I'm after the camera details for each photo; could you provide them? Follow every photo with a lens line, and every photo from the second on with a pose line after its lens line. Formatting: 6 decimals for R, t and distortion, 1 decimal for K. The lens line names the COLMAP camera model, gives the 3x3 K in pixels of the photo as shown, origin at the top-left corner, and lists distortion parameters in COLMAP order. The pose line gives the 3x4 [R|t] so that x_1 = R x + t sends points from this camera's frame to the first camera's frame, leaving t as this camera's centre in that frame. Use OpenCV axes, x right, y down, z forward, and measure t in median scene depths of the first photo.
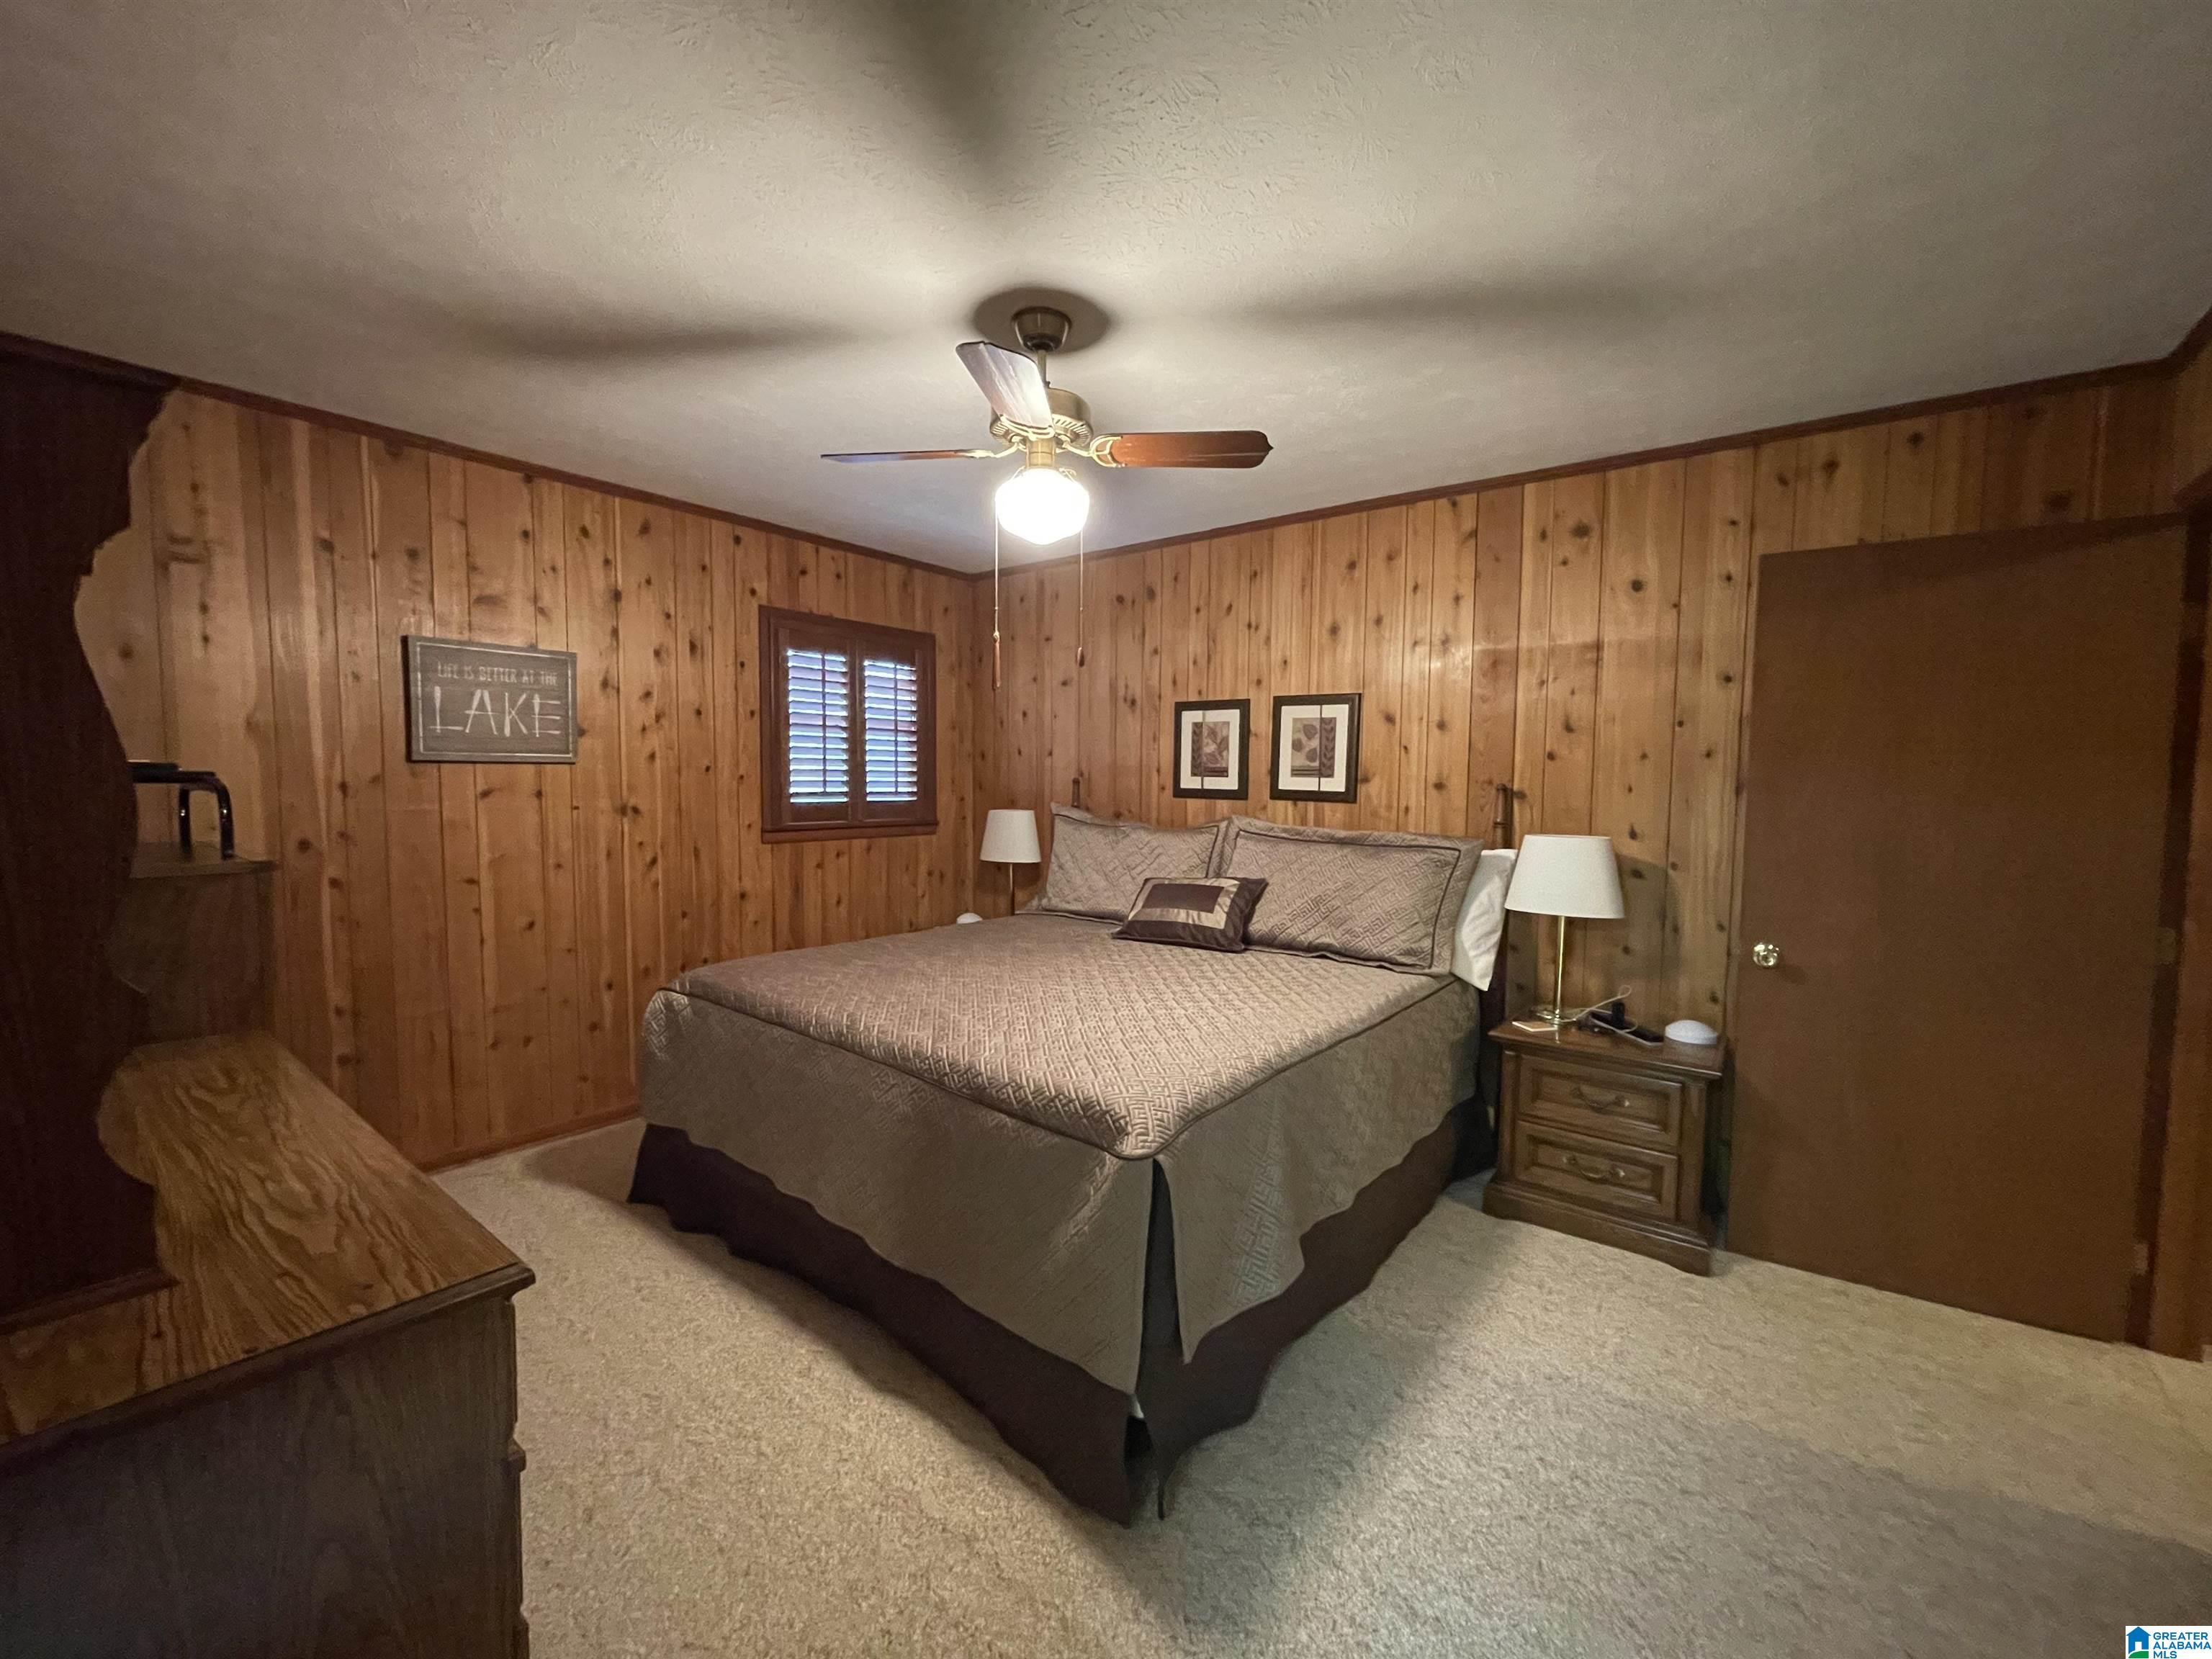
lens RADIAL K [[895.6, 0, 1100.6], [0, 895.6, 829.2], [0, 0, 1]] dist [-0.003579, 0.000625]
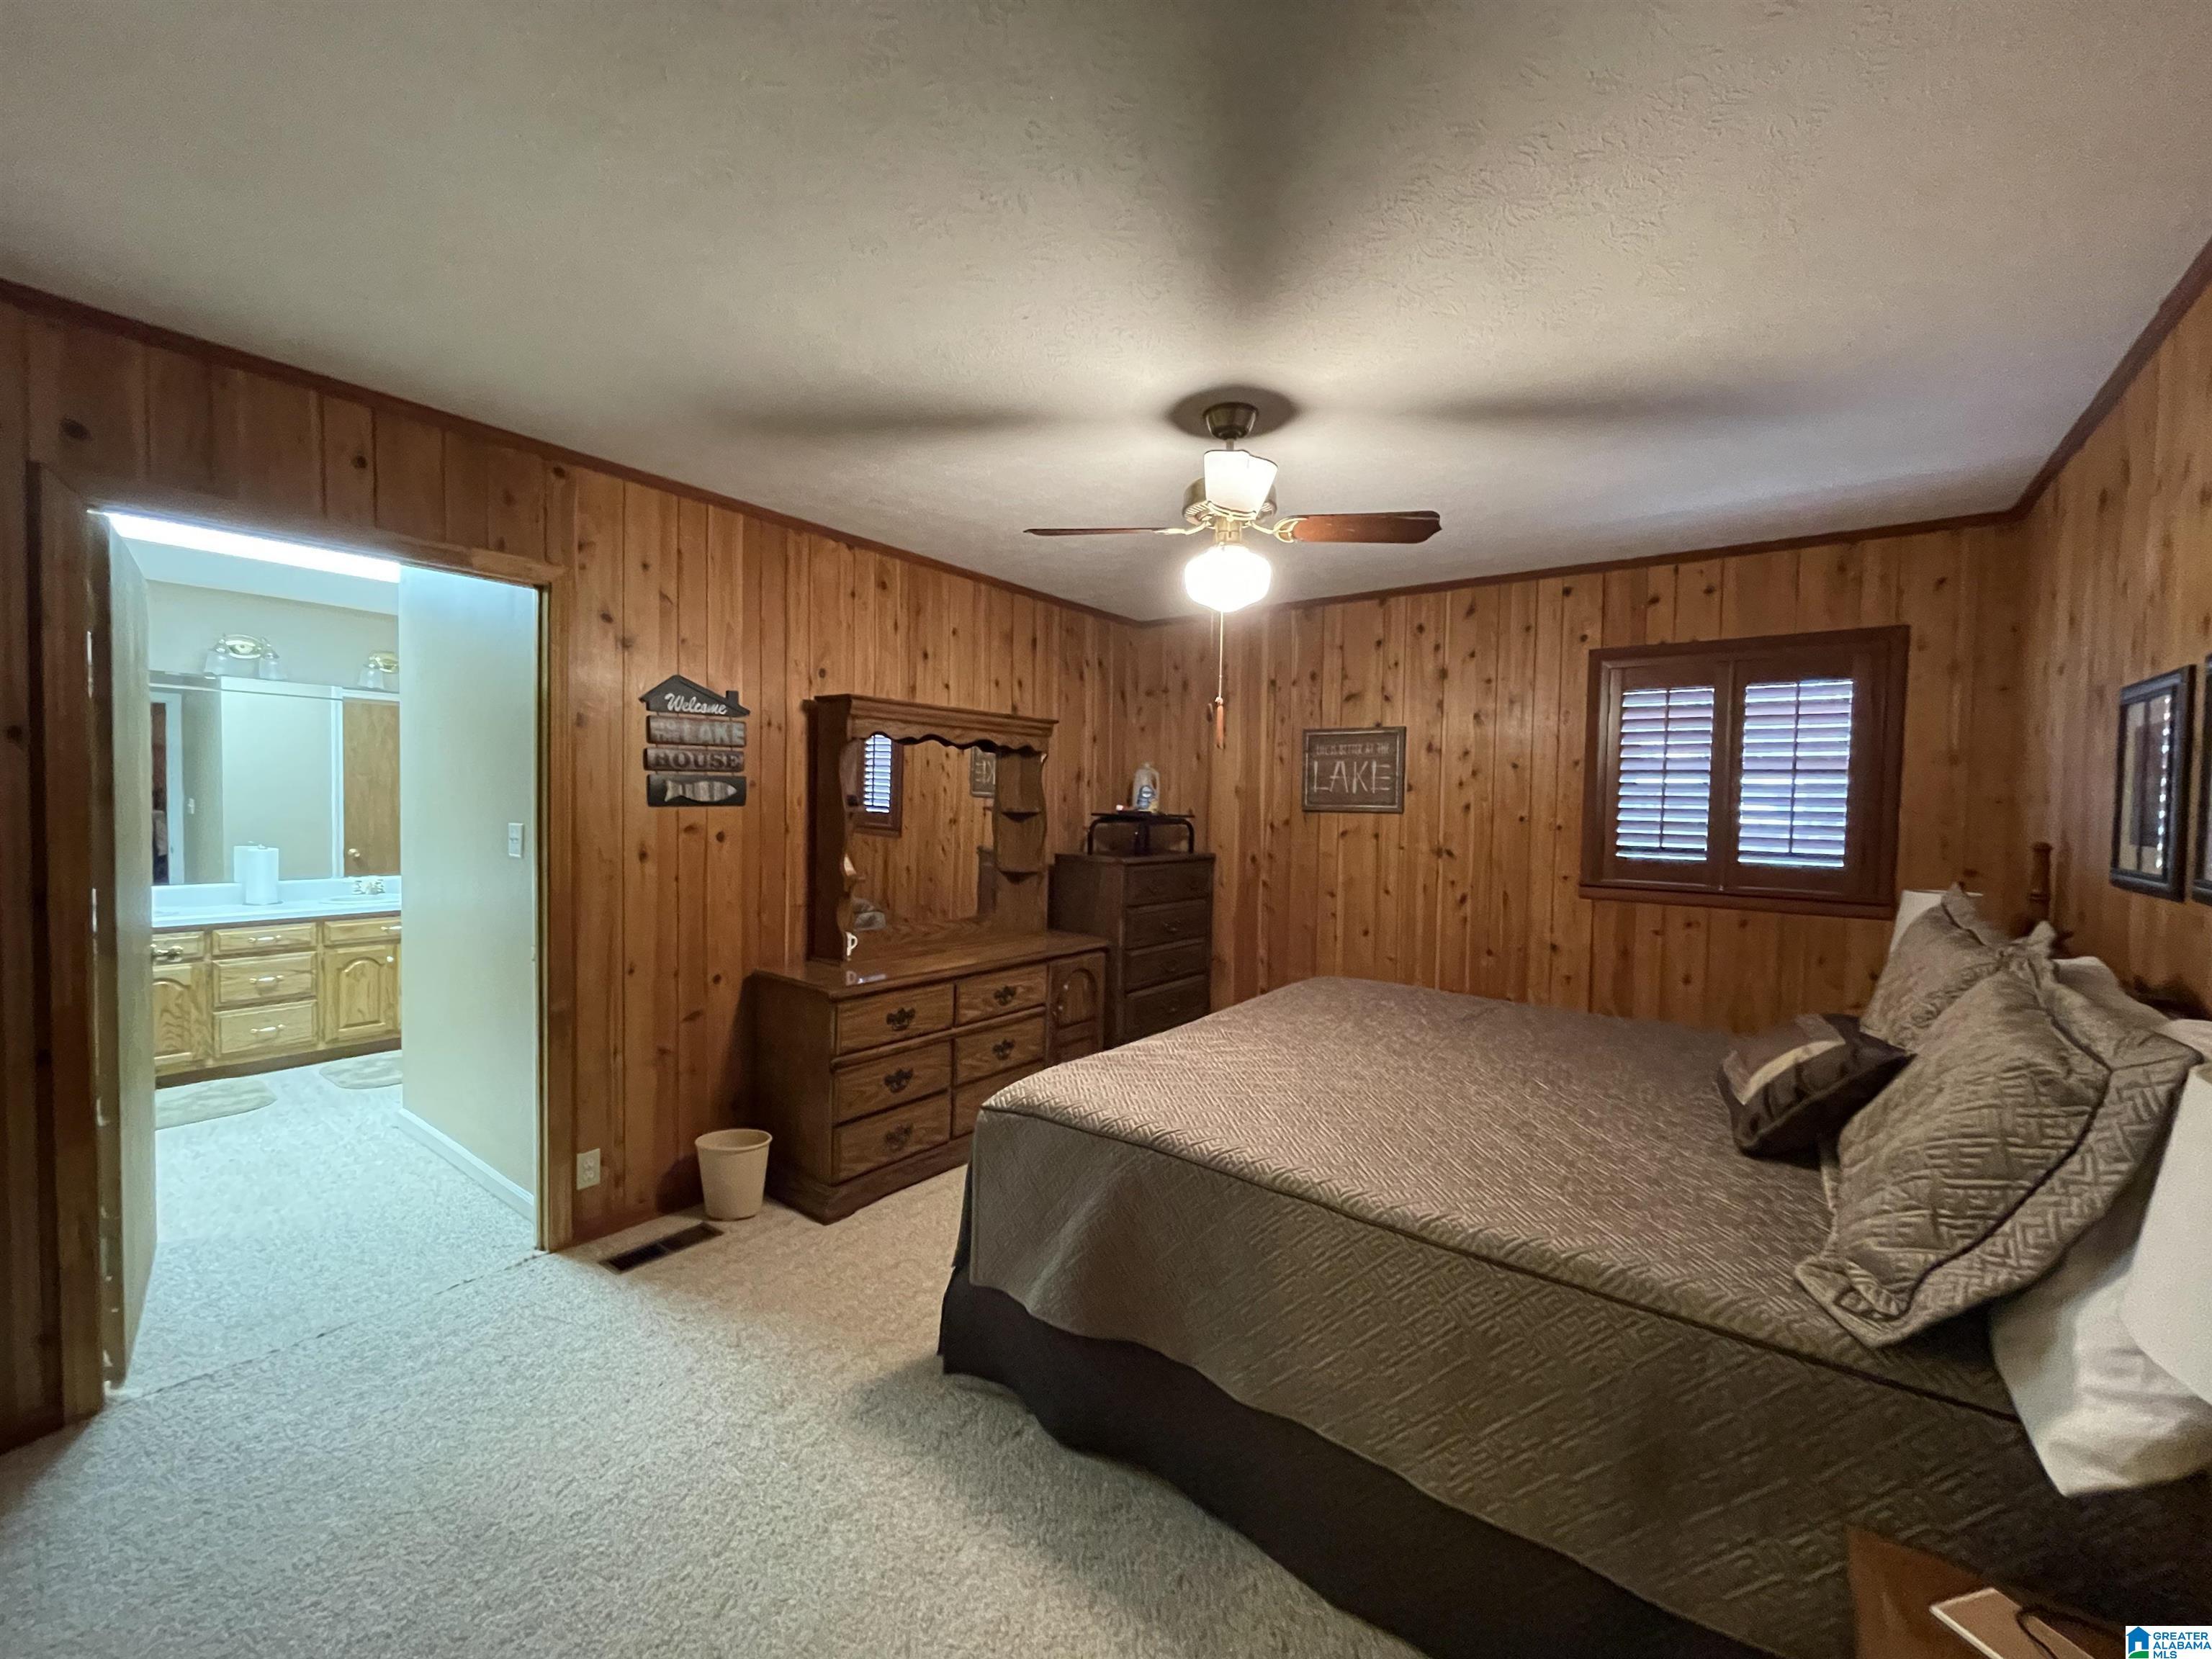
lens RADIAL K [[895.6, 0, 1106.3], [0, 895.6, 835.7], [0, 0, 1]] dist [-0.003579, 0.000625]
pose [[0.028007, 0.028767, -0.999194, 0.627666], [-0.079485, 0.996485, 0.026461, -0.038954], [0.996443, 0.078680, 0.030195, 0.512530]]
